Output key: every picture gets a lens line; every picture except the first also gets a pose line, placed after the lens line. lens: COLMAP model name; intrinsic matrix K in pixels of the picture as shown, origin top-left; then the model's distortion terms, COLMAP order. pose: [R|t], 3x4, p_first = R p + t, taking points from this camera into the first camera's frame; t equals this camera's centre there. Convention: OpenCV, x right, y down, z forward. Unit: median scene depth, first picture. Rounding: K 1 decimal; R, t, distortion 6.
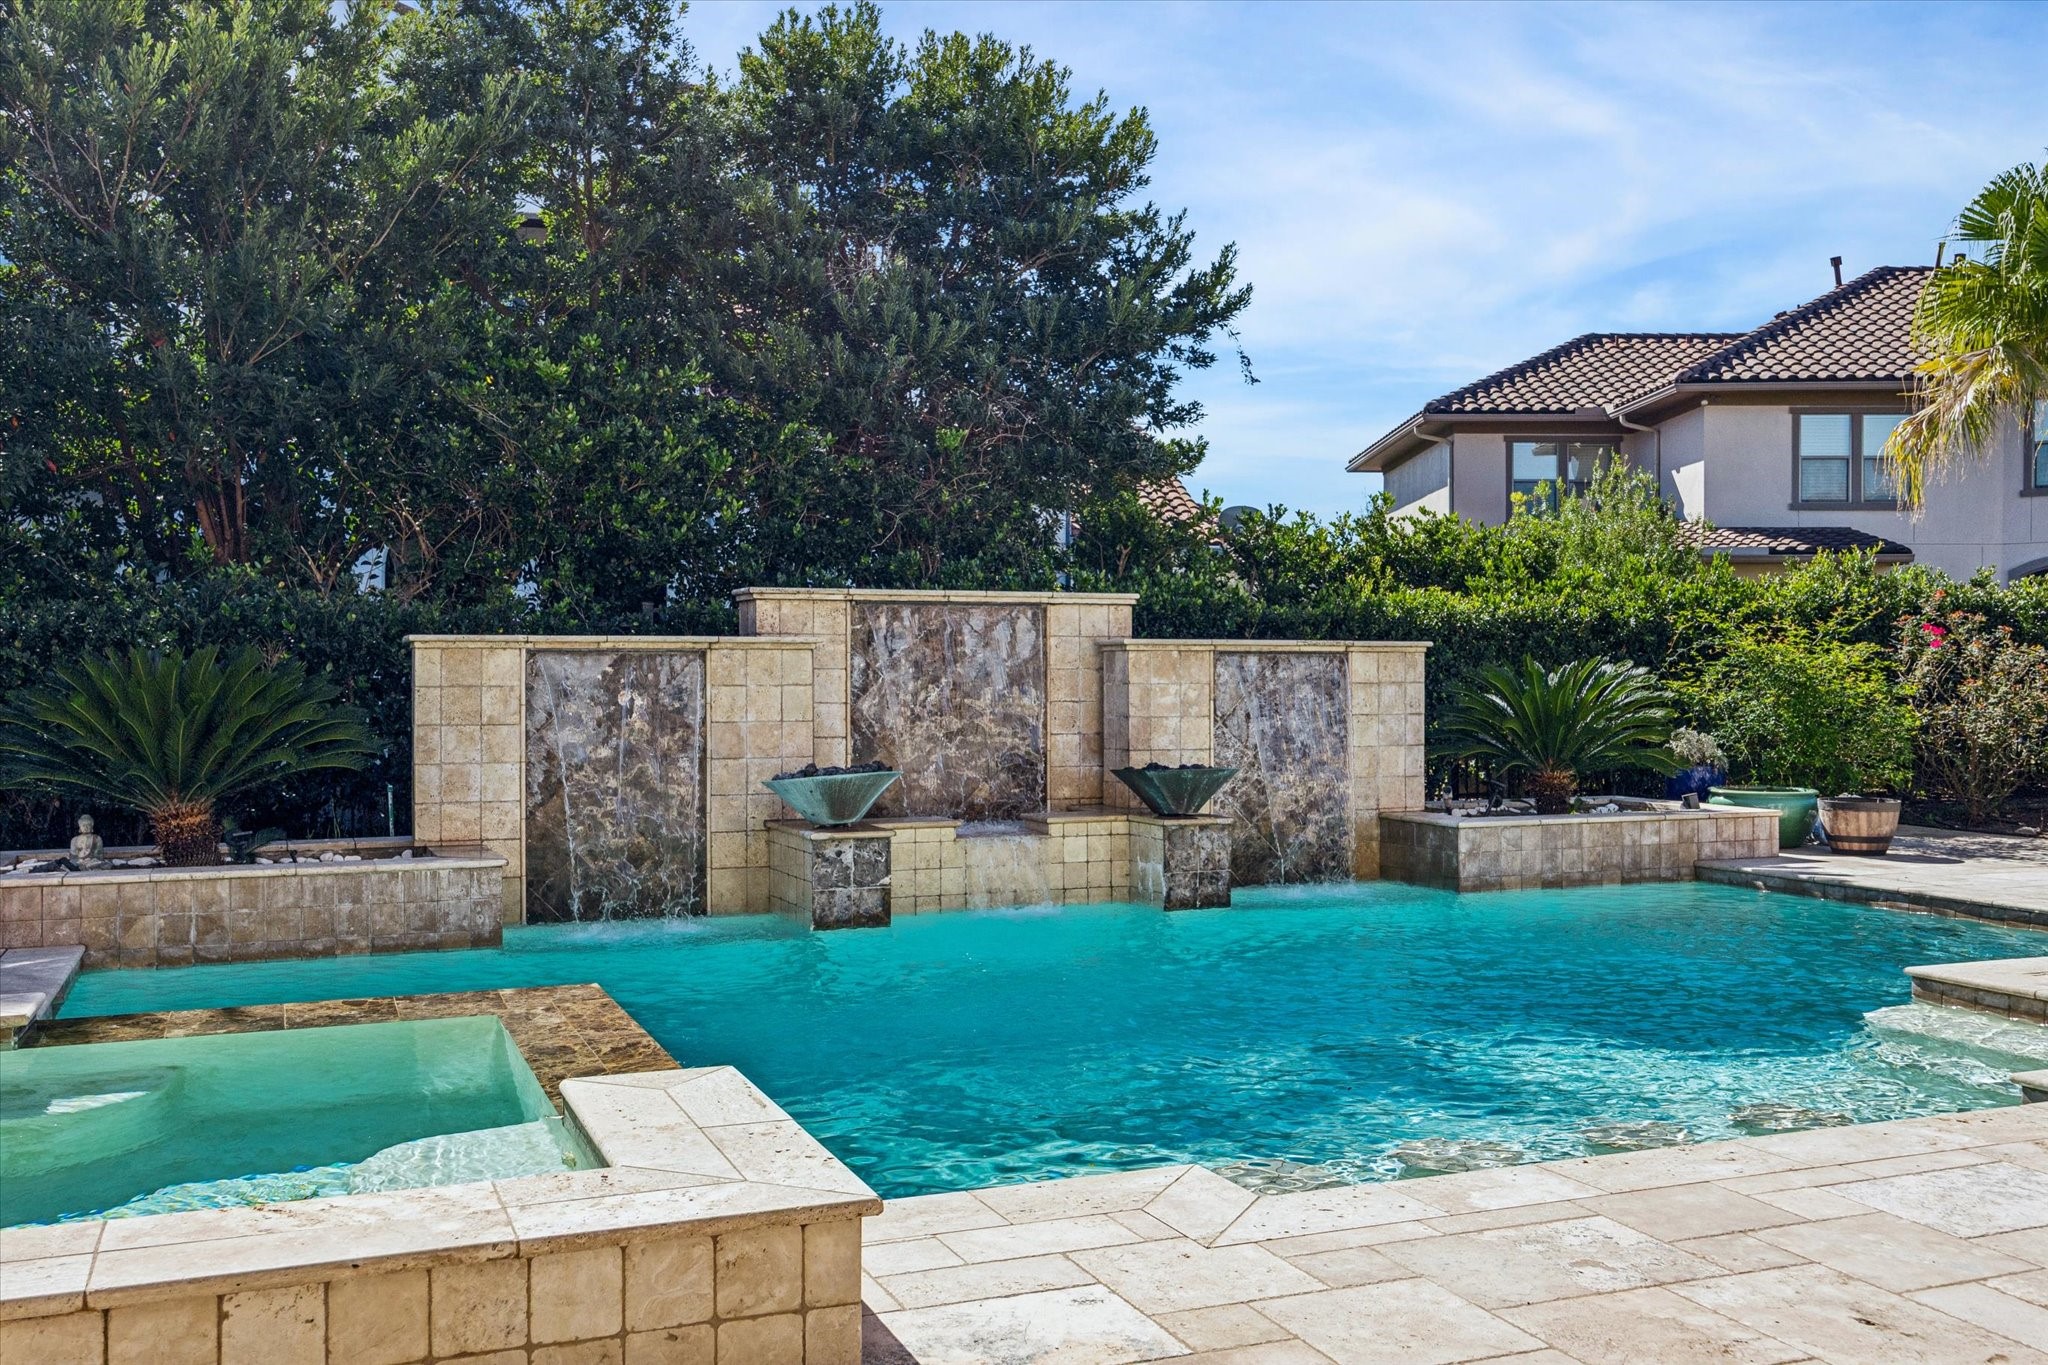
lens RADIAL K [[1960.6, 0, 1009.8], [0, 1960.6, 670.3], [0, 0, 1]] dist [0.030163, 0.000000]
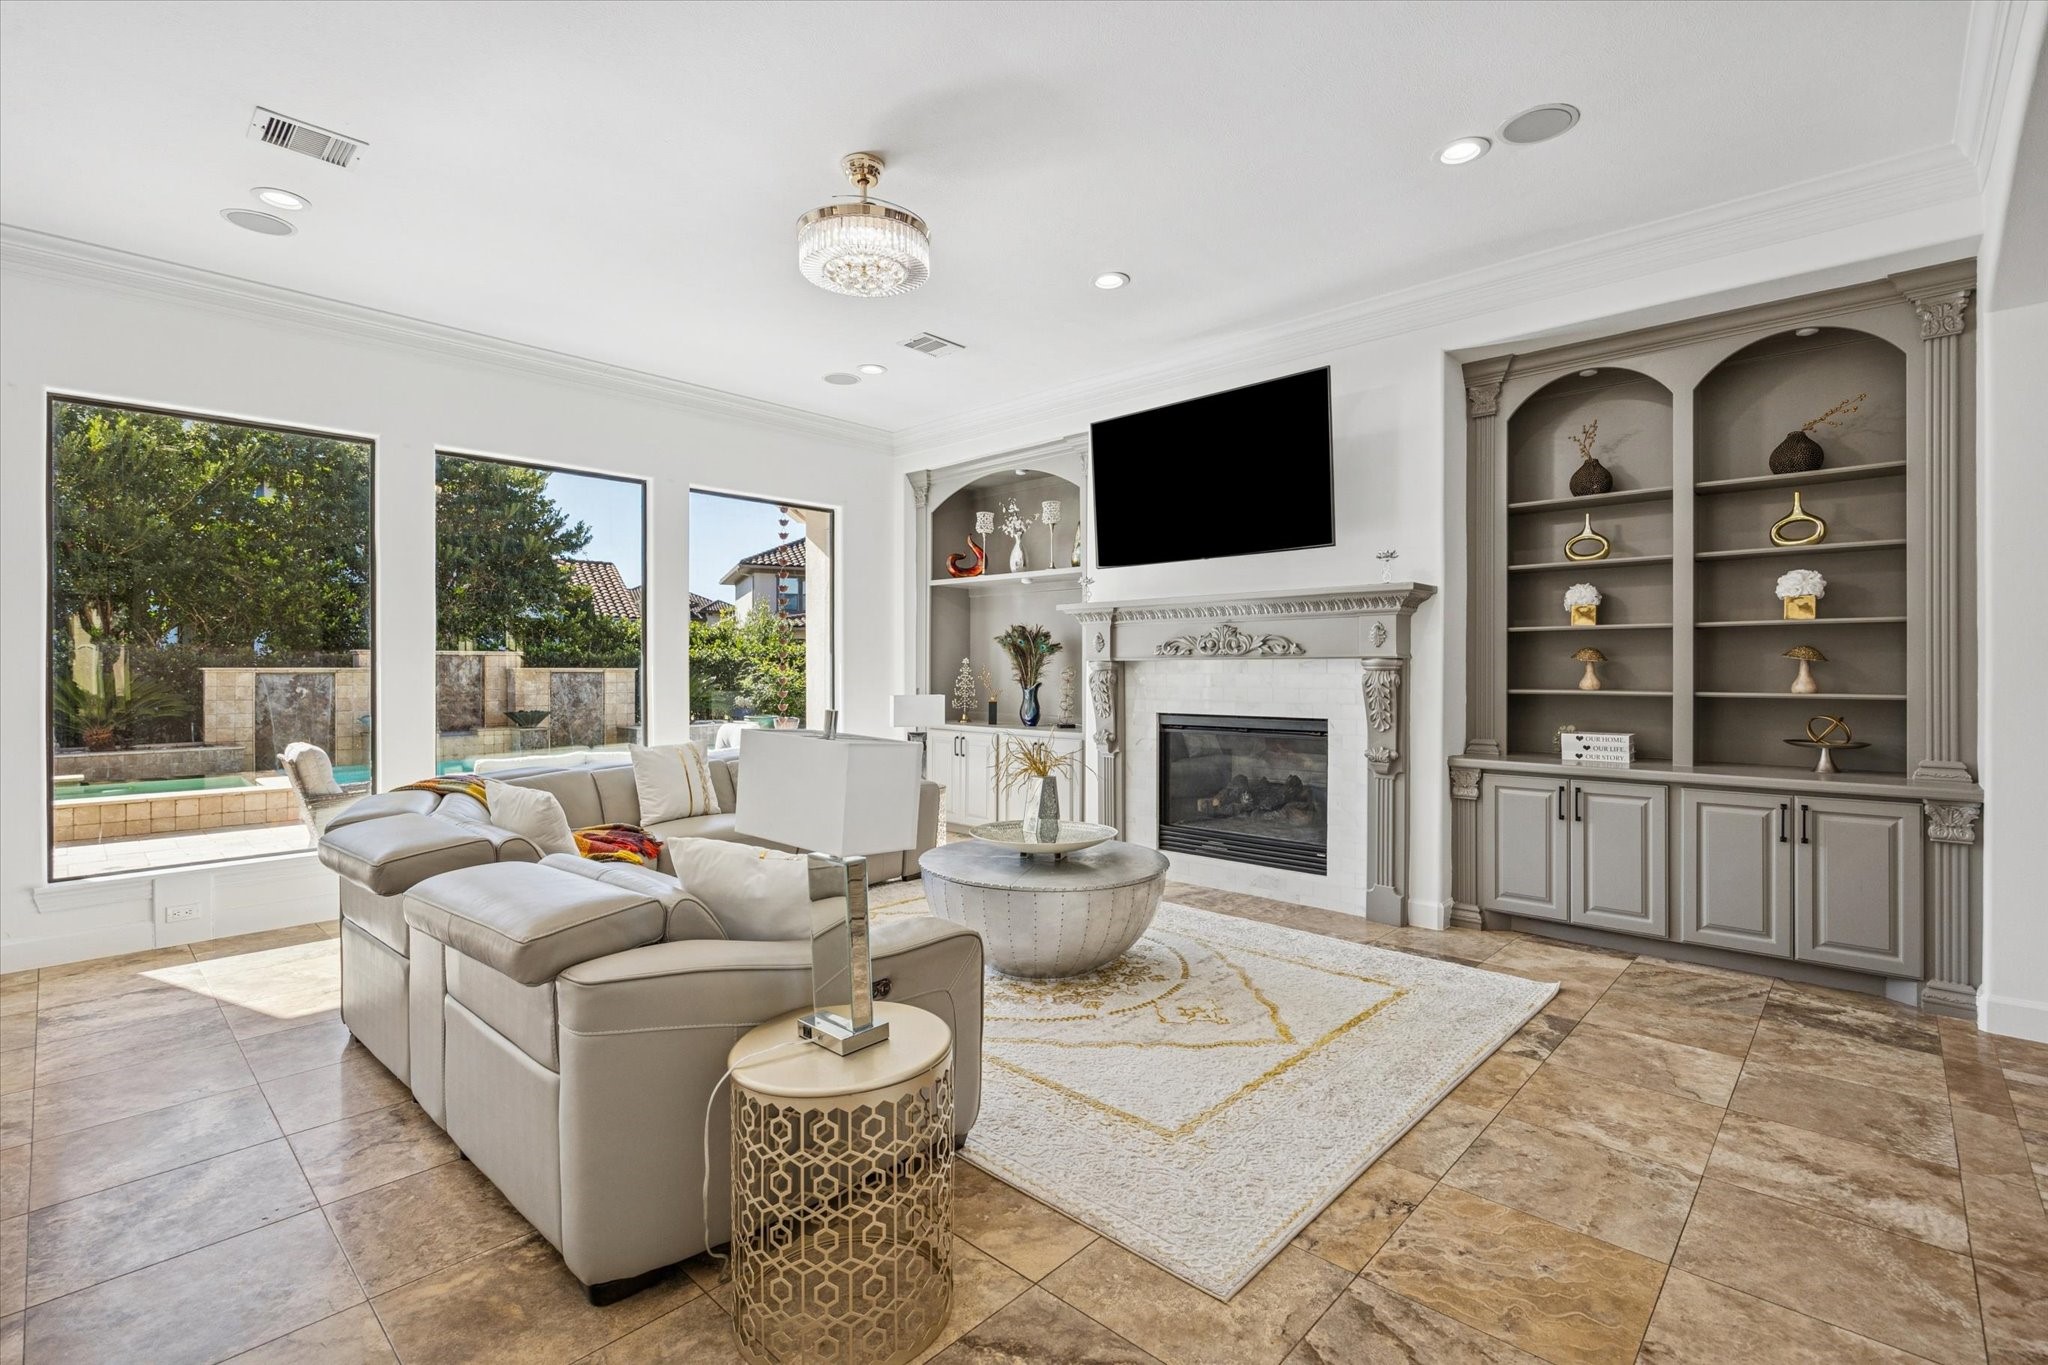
lens RADIAL K [[942.5, 0, 1029.0], [0, 942.5, 669.8], [0, 0, 1]] dist [0.000116, 0.000104]
pose [[0.906626, 0.000316, 0.421934, 0.158326], [-0.000634, 1.000000, 0.000613, -0.014179], [-0.421934, -0.000824, 0.906626, -0.579434]]
